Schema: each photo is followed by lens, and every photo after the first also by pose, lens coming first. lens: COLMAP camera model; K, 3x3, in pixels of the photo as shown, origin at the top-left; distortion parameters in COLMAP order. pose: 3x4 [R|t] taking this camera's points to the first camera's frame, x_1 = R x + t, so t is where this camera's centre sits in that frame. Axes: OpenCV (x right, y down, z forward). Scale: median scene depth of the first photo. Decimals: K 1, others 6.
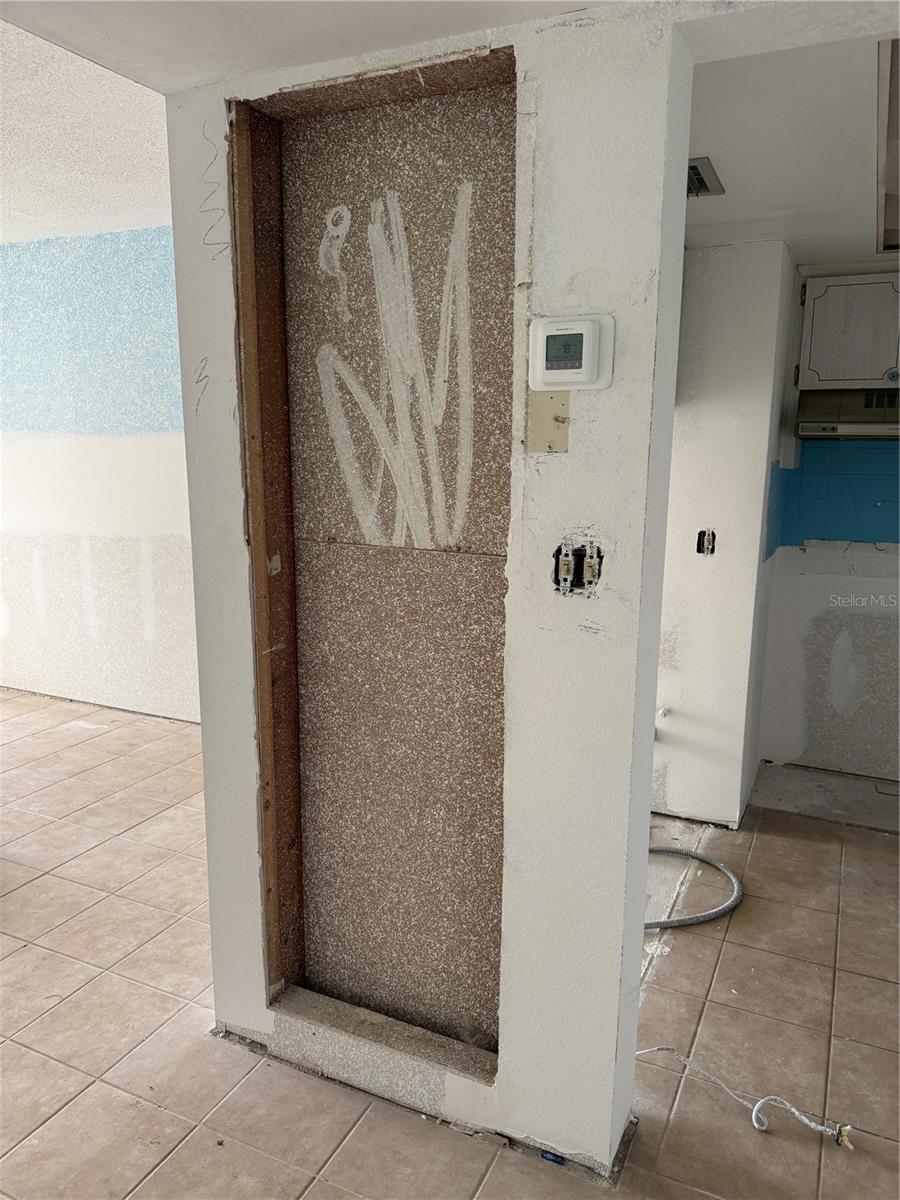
lens RADIAL K [[850.5, 0, 464.5], [0, 850.5, 605.1], [0, 0, 1]] dist [0.055907, -0.066356]
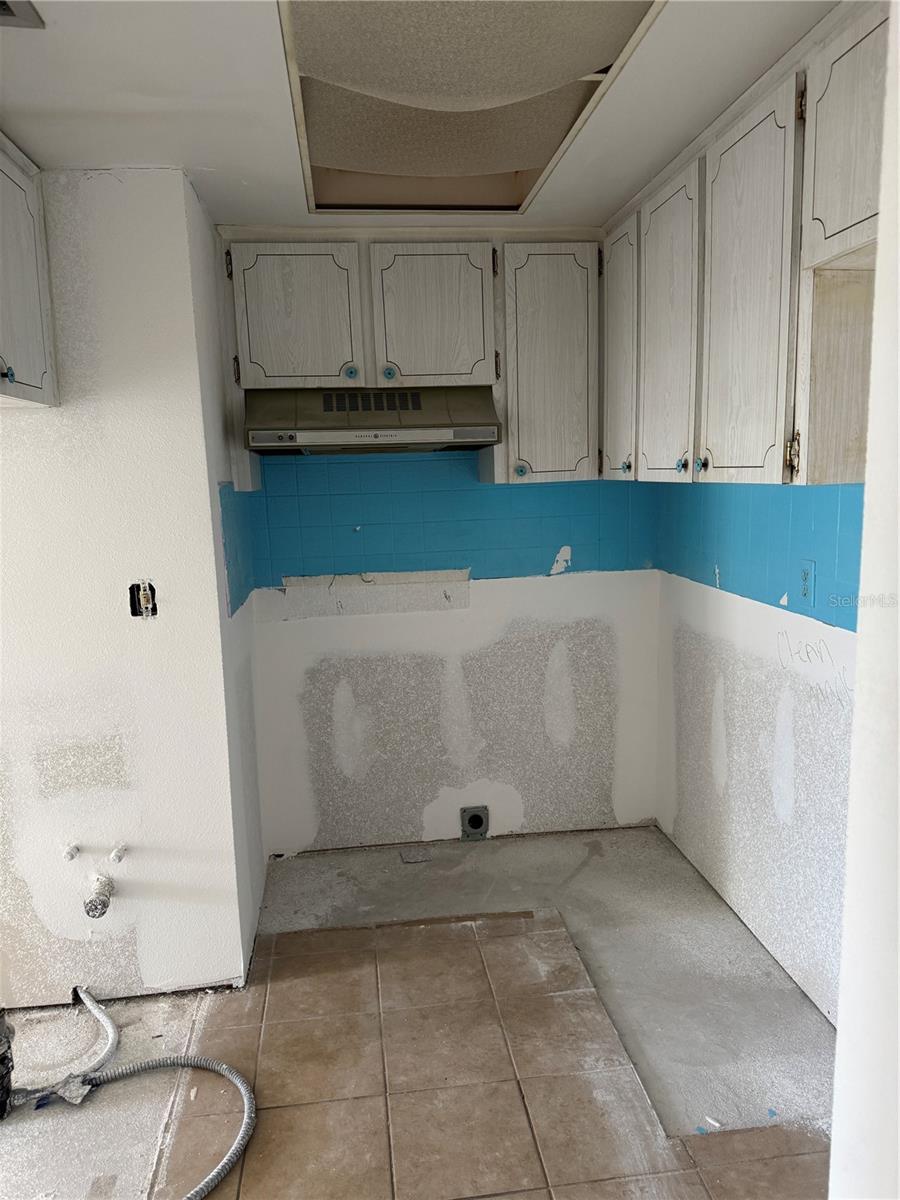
lens RADIAL K [[850.5, 0, 448.8], [0, 850.5, 608.3], [0, 0, 1]] dist [0.055907, -0.066356]
pose [[0.848799, -0.124253, 0.513908, 0.129598], [0.139213, 0.990217, 0.009482, -0.037770], [-0.510059, 0.063495, 0.857793, 0.264502]]
